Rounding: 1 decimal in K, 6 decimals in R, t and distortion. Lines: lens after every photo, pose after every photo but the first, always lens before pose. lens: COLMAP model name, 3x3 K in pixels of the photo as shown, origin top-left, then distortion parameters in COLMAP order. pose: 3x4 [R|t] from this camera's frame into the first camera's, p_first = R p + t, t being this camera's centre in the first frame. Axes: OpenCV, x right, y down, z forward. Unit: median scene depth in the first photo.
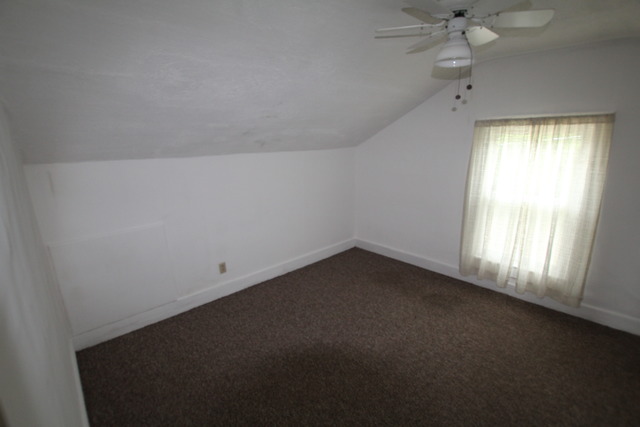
lens RADIAL K [[307.4, 0, 320.0], [0, 307.4, 213.5], [0, 0, 1]] dist [-0.028890, 0.000468]
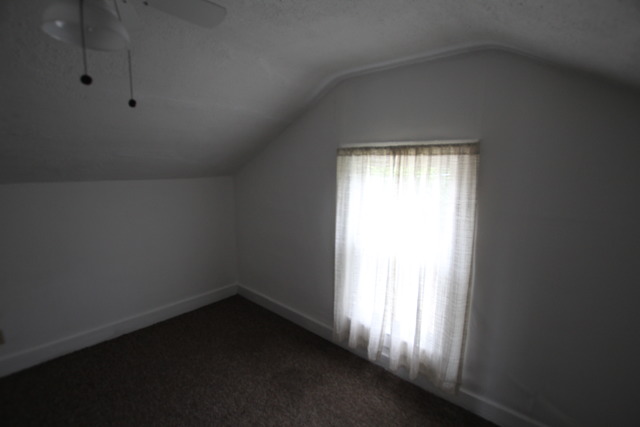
lens RADIAL K [[307.4, 0, 320.0], [0, 307.4, 213.5], [0, 0, 1]] dist [-0.028890, 0.000468]
pose [[0.993990, 0.015051, 0.108432, 0.431824], [-0.006341, 0.996756, -0.080235, -0.077516], [-0.109288, 0.079065, 0.990861, 0.248175]]
